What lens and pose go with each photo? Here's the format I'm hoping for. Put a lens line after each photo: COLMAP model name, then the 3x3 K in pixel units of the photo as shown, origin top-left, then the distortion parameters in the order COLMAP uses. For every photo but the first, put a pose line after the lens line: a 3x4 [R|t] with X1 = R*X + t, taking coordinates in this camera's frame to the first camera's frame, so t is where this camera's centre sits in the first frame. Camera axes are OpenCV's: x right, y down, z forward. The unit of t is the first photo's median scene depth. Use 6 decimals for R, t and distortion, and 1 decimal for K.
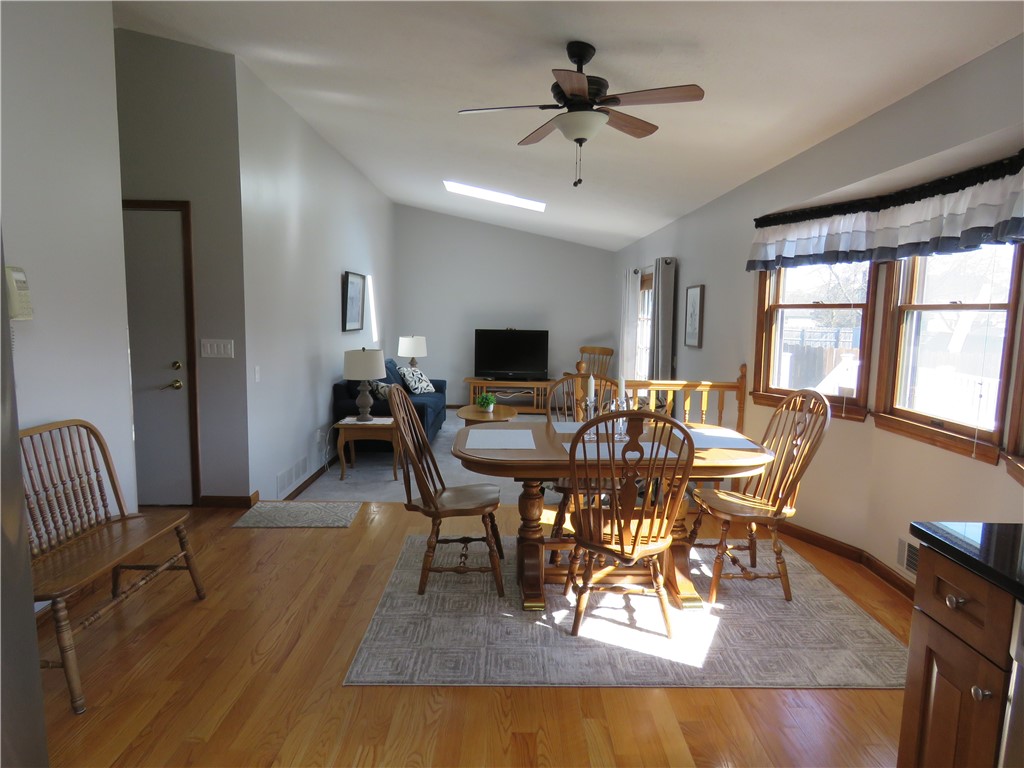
lens RADIAL K [[650.3, 0, 512.8], [0, 650.3, 386.7], [0, 0, 1]] dist [-0.006794, -0.002664]
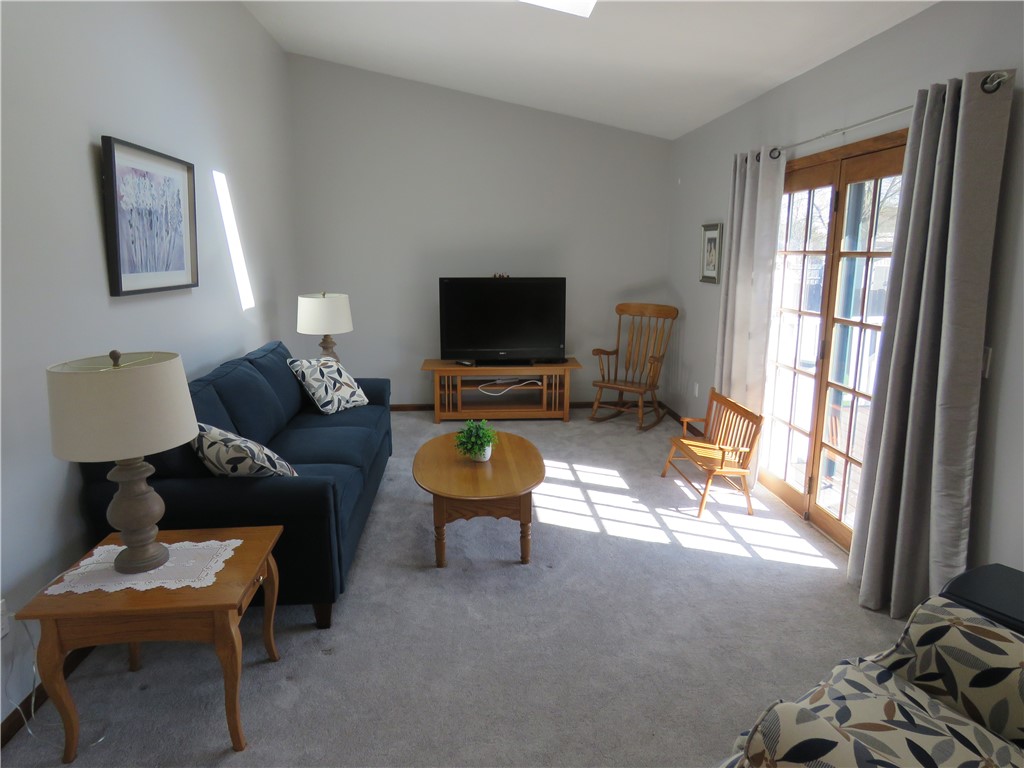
lens RADIAL K [[650.3, 0, 512.8], [0, 650.3, 386.7], [0, 0, 1]] dist [-0.006794, -0.002664]
pose [[0.997380, -0.031573, 0.065081, -0.037068], [0.025760, 0.995761, 0.088296, -0.045961], [-0.067593, -0.086389, 0.993966, 0.460567]]
